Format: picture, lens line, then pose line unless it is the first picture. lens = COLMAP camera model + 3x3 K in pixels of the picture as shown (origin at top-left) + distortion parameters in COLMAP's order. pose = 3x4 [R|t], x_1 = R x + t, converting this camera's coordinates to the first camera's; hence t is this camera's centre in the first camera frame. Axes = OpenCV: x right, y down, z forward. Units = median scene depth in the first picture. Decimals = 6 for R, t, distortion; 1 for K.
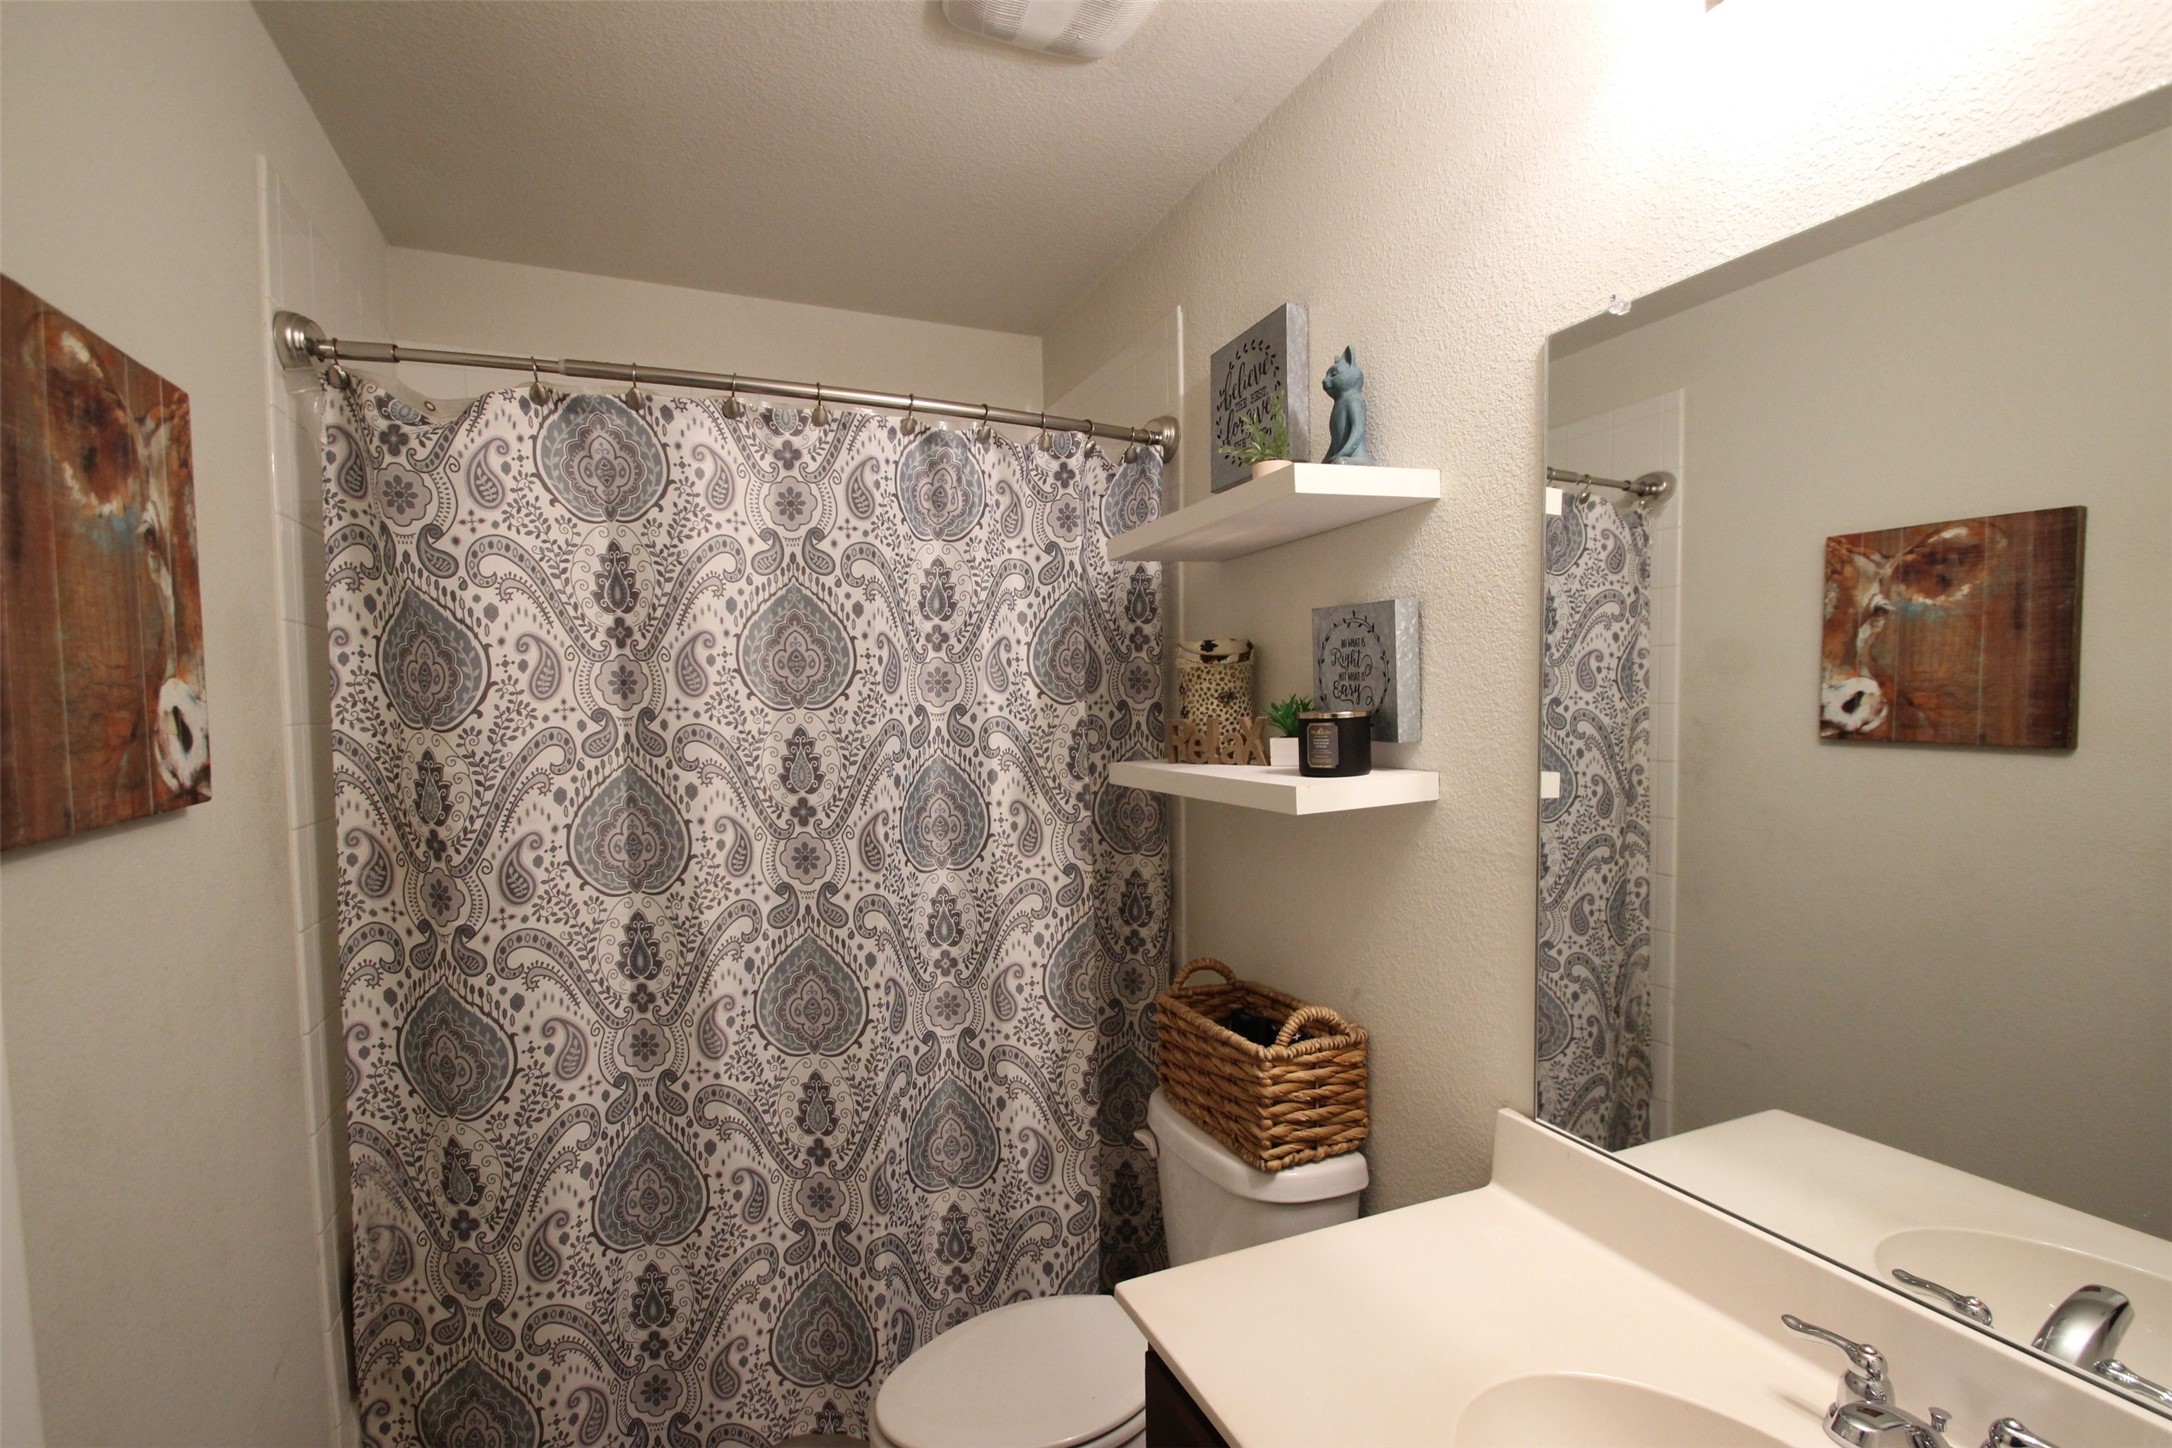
lens RADIAL K [[1008.3, 0, 1100.0], [0, 1008.3, 762.2], [0, 0, 1]] dist [0.018187, -0.020054]
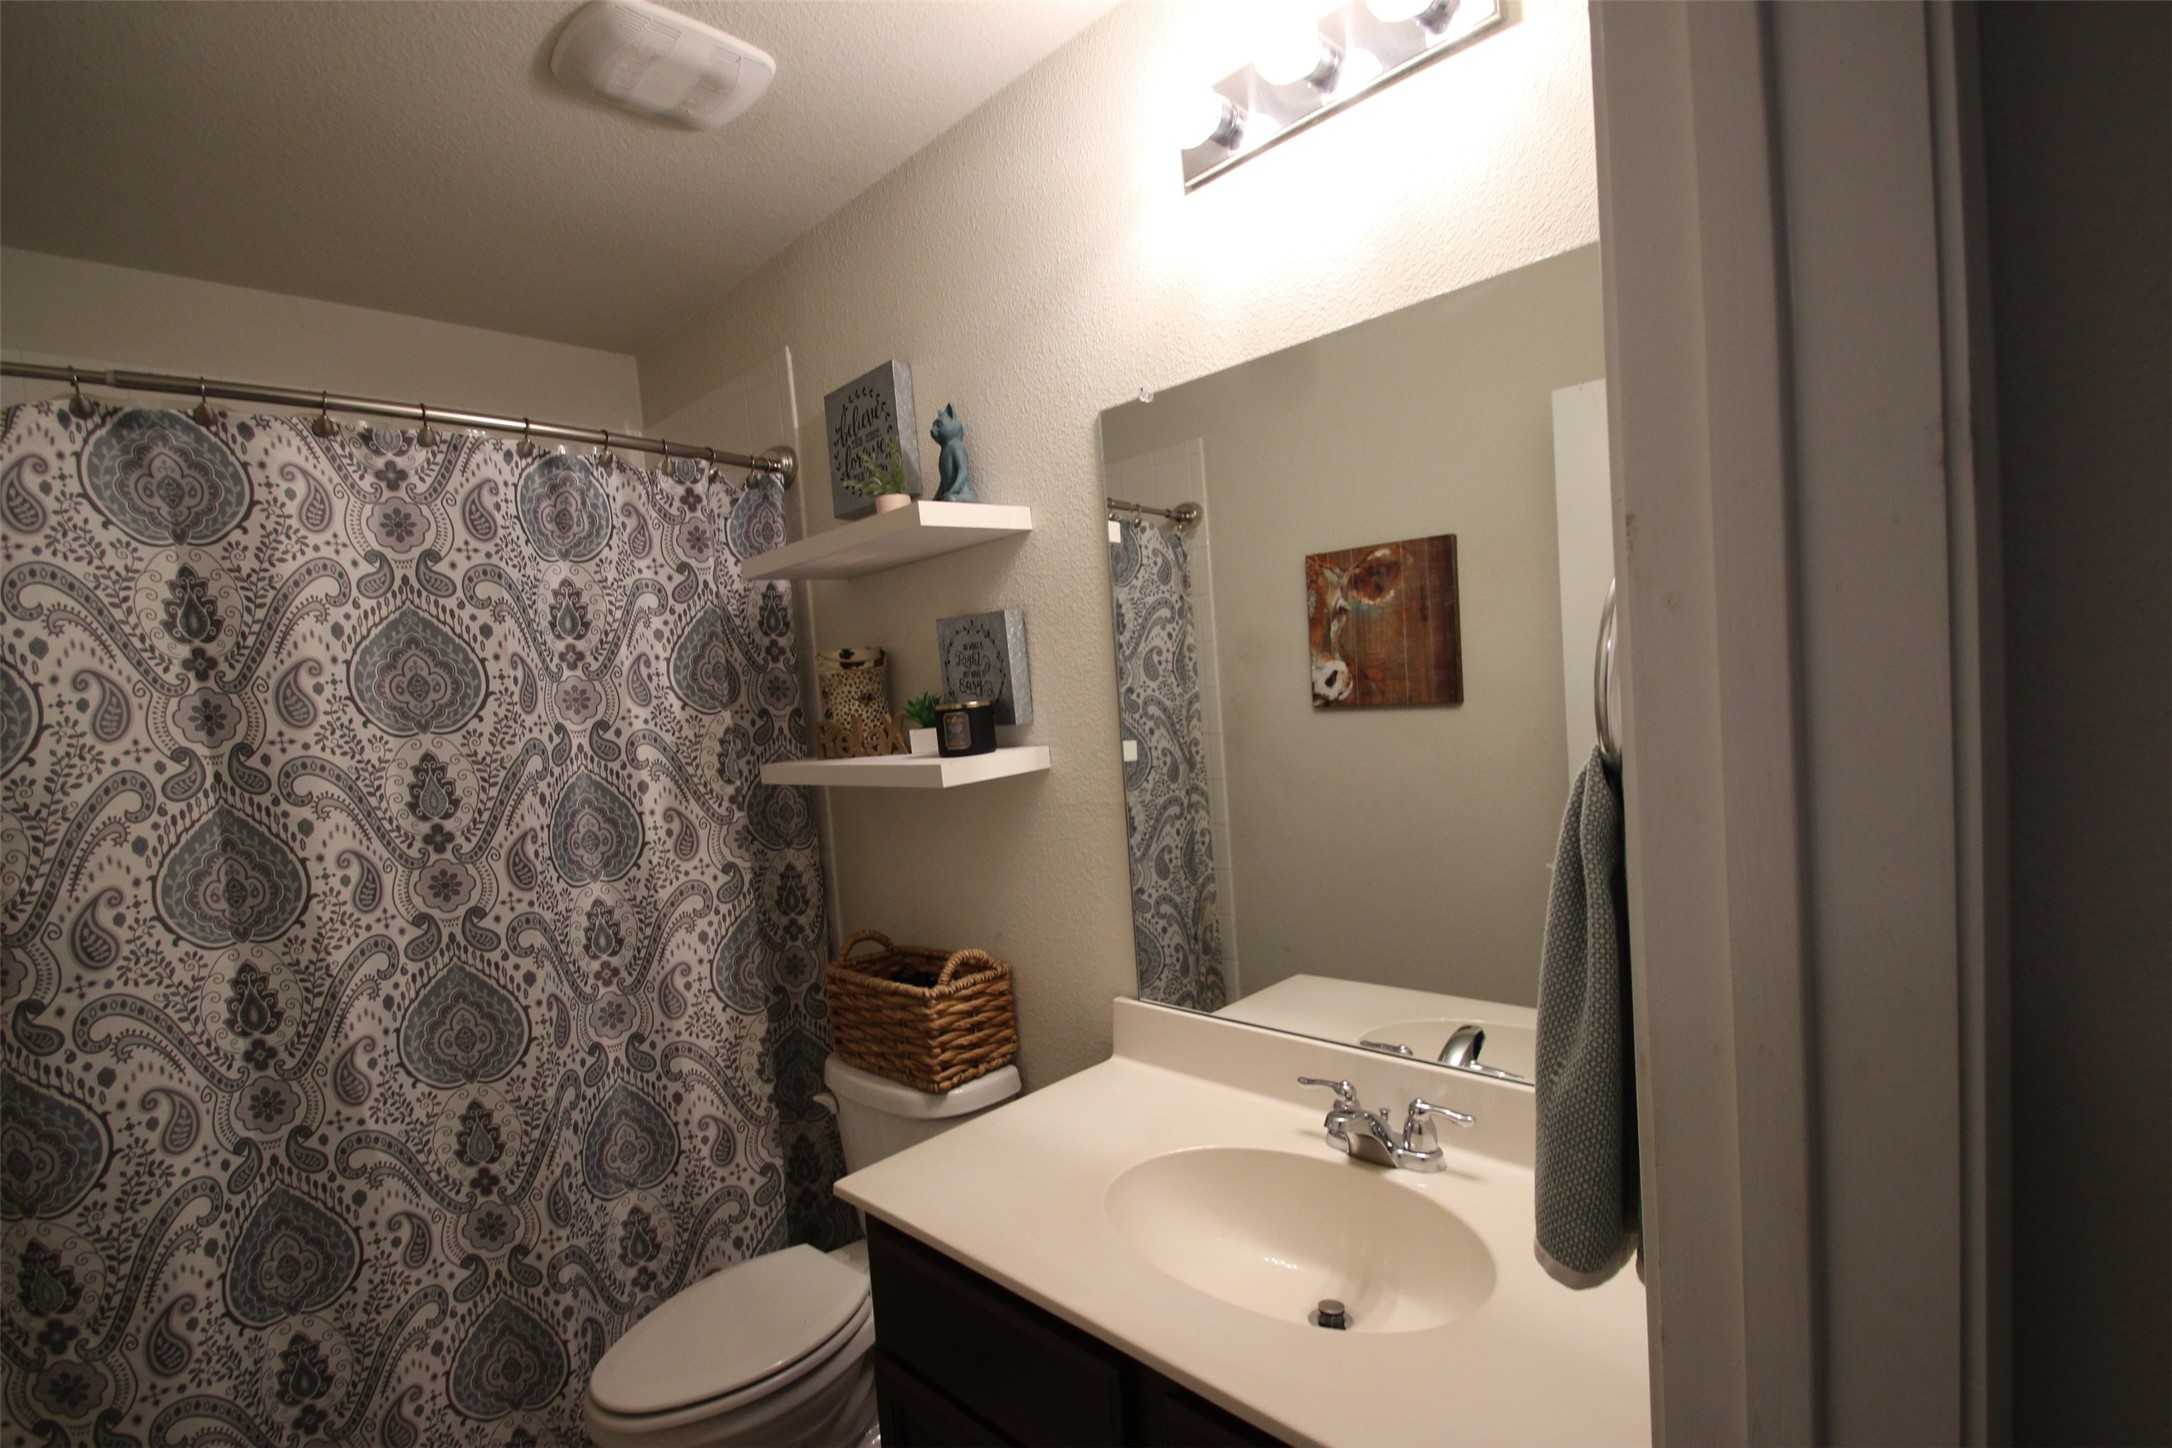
lens RADIAL K [[1008.3, 0, 1100.0], [0, 1008.3, 762.2], [0, 0, 1]] dist [0.018187, -0.020054]
pose [[0.923030, -0.078644, 0.376604, -0.066889], [0.082197, 0.996594, 0.006653, 0.021892], [-0.375845, 0.024815, 0.926350, -0.156228]]
